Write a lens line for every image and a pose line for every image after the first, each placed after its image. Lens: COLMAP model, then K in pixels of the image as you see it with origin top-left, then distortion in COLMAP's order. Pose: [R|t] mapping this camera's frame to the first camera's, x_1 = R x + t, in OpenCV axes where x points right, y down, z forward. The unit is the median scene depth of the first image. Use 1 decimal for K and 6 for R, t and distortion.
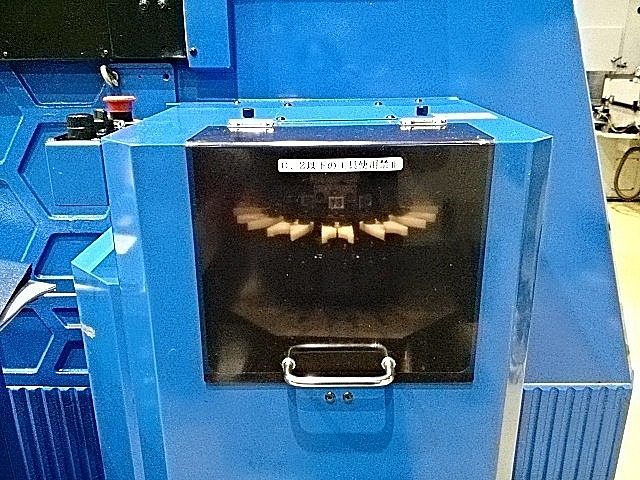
lens RADIAL K [[582.1, 0, 320.0], [0, 582.1, 240.0], [0, 0, 1]] dist [0.115210, -0.213066]
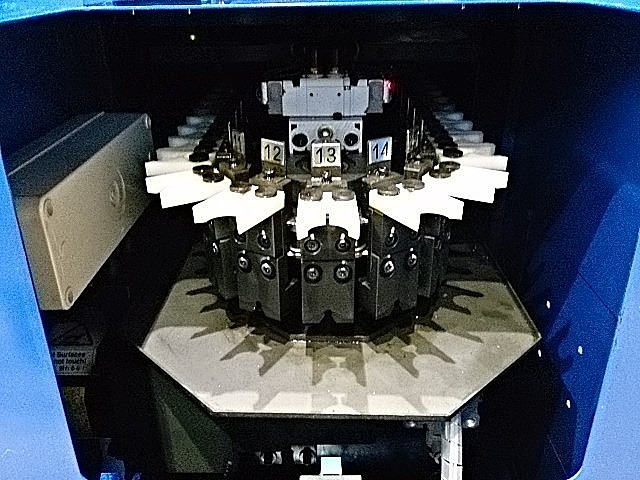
lens RADIAL K [[582.1, 0, 320.0], [0, 582.1, 240.0], [0, 0, 1]] dist [0.115210, -0.213066]
pose [[0.999969, -0.007884, 0.000577, 0.021765], [0.007764, 0.993252, 0.115716, -0.049037], [-0.001486, -0.115708, 0.993282, 0.465540]]
